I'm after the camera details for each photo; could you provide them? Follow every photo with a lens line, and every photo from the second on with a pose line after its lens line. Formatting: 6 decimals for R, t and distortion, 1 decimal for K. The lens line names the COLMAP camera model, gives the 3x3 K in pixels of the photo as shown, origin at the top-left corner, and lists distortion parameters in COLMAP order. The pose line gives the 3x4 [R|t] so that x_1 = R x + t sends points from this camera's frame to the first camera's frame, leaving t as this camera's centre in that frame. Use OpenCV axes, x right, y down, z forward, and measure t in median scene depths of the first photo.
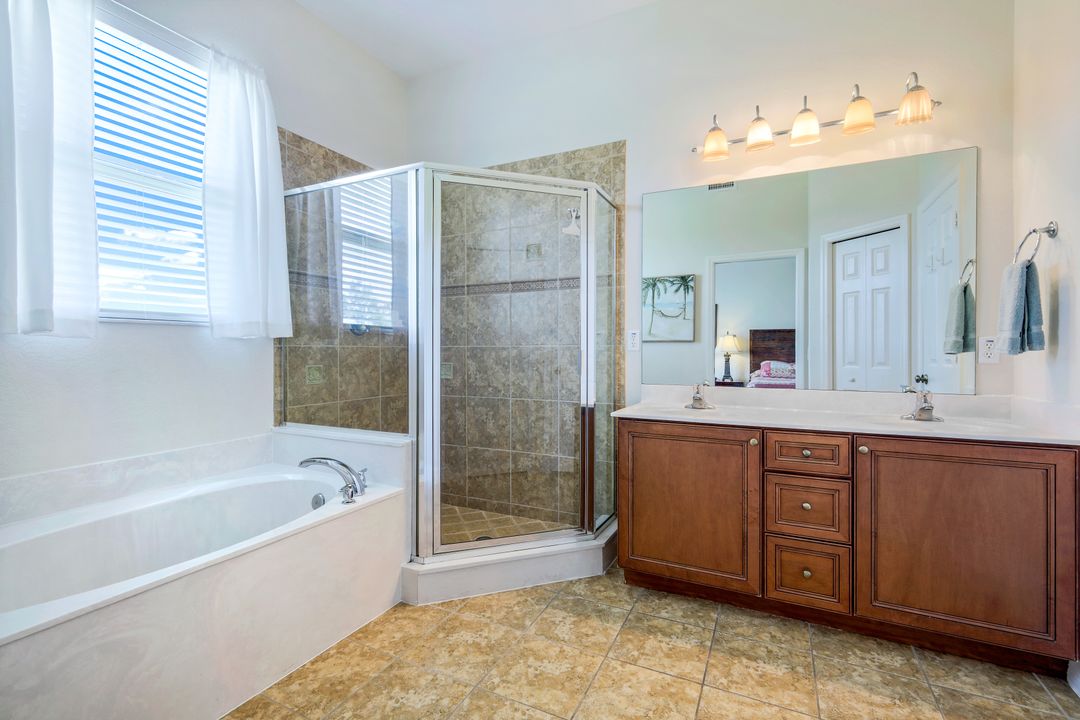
lens RADIAL K [[487.2, 0, 540.3], [0, 487.2, 355.1], [0, 0, 1]] dist [-0.000526, 0.000069]
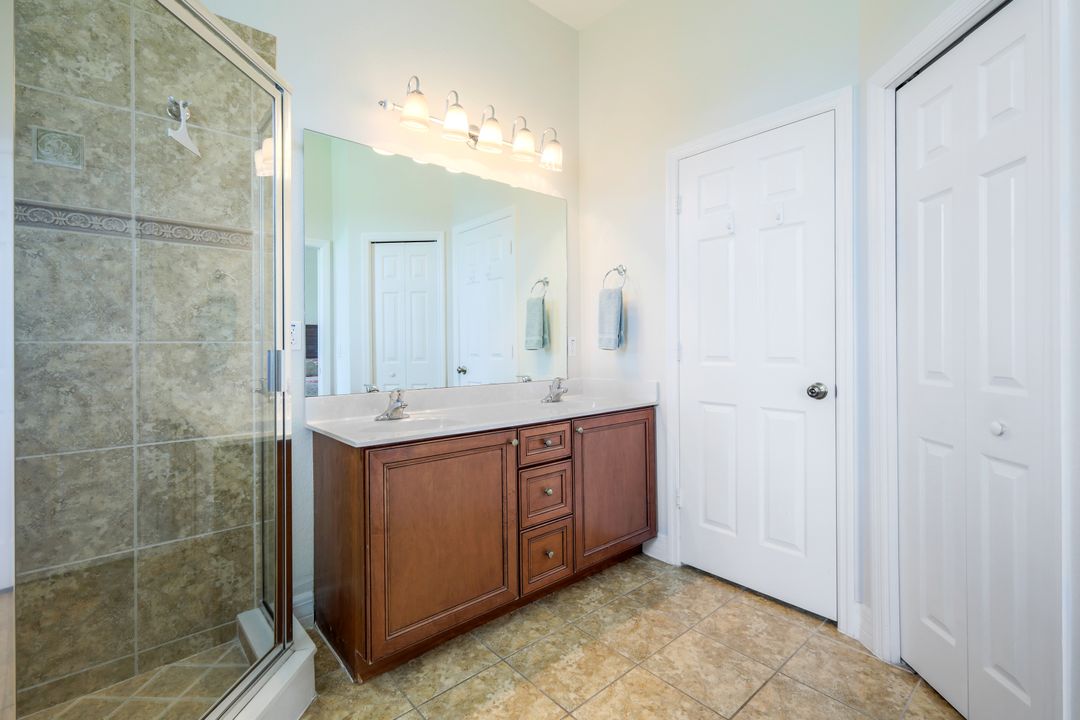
lens RADIAL K [[487.2, 0, 556.1], [0, 487.2, 344.9], [0, 0, 1]] dist [-0.000526, 0.000069]
pose [[0.367585, -0.002375, 0.929987, -0.435216], [0.014774, 0.999885, -0.003286, -0.011938], [-0.929873, 0.014947, 0.367578, 0.560845]]
